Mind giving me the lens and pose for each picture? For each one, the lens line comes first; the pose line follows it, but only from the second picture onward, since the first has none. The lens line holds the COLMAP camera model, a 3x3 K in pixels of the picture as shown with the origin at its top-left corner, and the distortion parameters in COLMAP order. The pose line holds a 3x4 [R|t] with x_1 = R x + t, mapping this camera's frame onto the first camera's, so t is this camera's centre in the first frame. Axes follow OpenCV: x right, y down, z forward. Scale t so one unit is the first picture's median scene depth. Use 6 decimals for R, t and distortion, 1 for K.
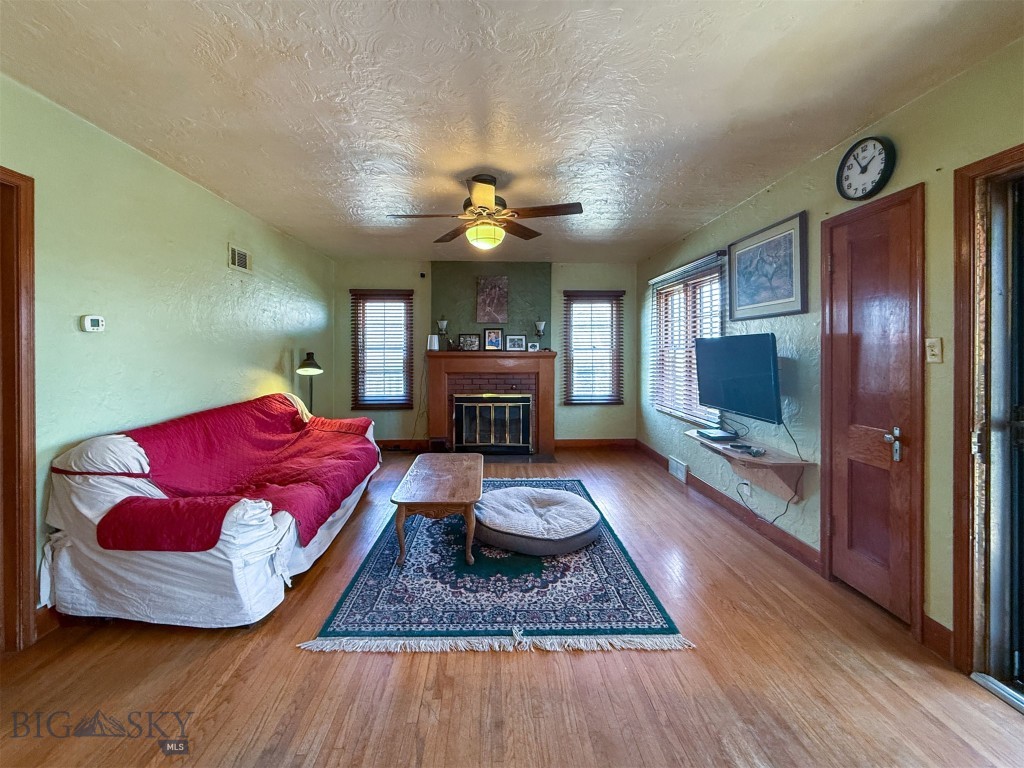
lens RADIAL K [[408.8, 0, 496.3], [0, 408.8, 351.3], [0, 0, 1]] dist [0.004057, -0.000735]
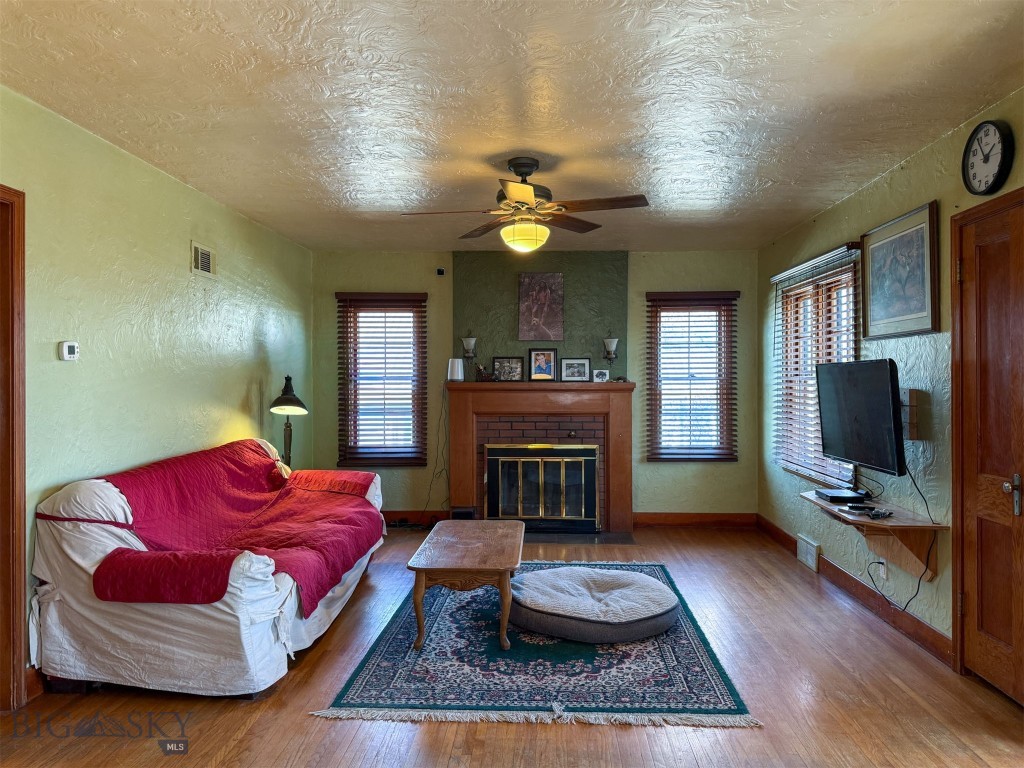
lens RADIAL K [[693.3, 0, 522.8], [0, 693.3, 378.9], [0, 0, 1]] dist [0.049593, -0.048096]
pose [[0.998768, -0.001126, -0.049619, 0.031002], [0.000949, 0.999993, -0.003595, -0.001784], [0.049622, 0.003544, 0.998762, -0.290107]]
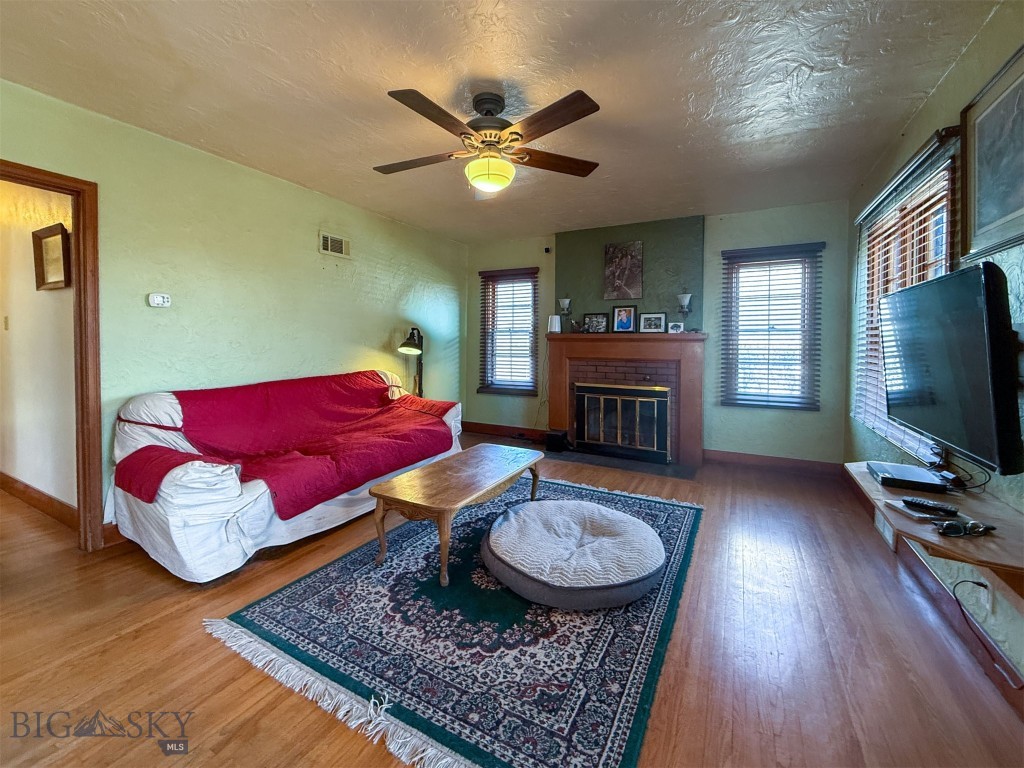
lens RADIAL K [[408.8, 0, 512.4], [0, 408.8, 348.8], [0, 0, 1]] dist [0.004057, -0.000735]
pose [[0.874368, 0.012438, -0.485104, 0.353942], [-0.005545, 0.999862, 0.015642, 0.034771], [0.485232, -0.010987, 0.874316, 0.298033]]
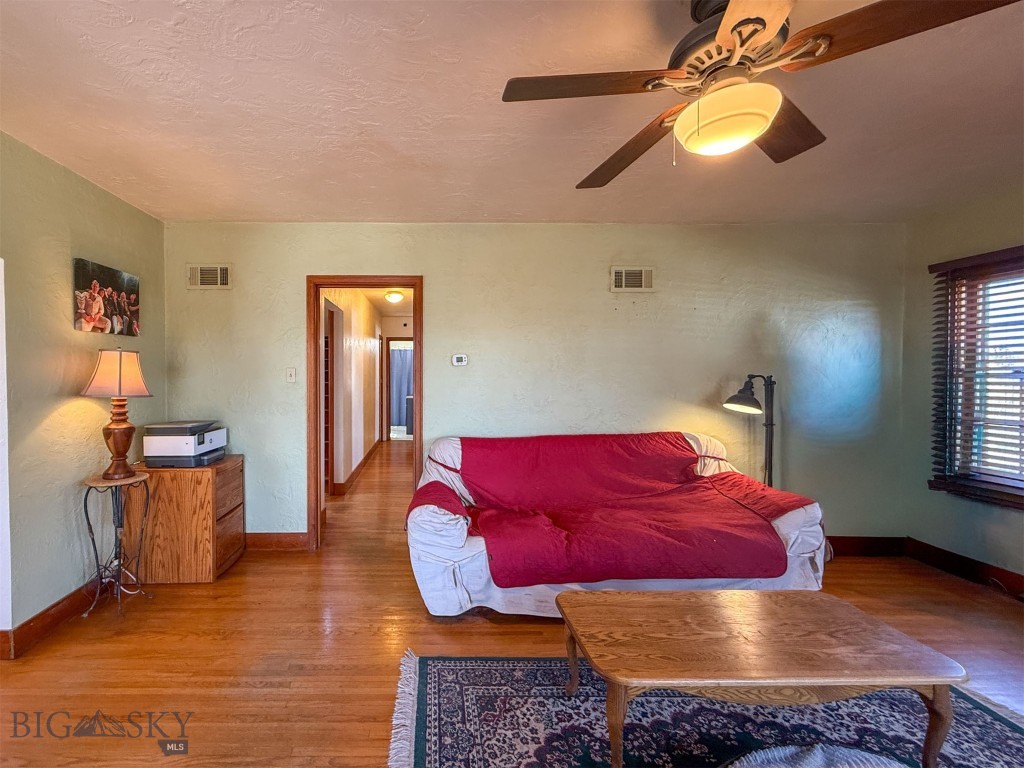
lens RADIAL K [[441.2, 0, 443.4], [0, 441.2, 382.9], [0, 0, 1]] dist [0.003831, 0.000562]
pose [[0.007484, 0.022271, -0.999724, 0.400154], [-0.002757, 0.999749, 0.022251, -0.014360], [0.999968, 0.002590, 0.007544, 0.626930]]
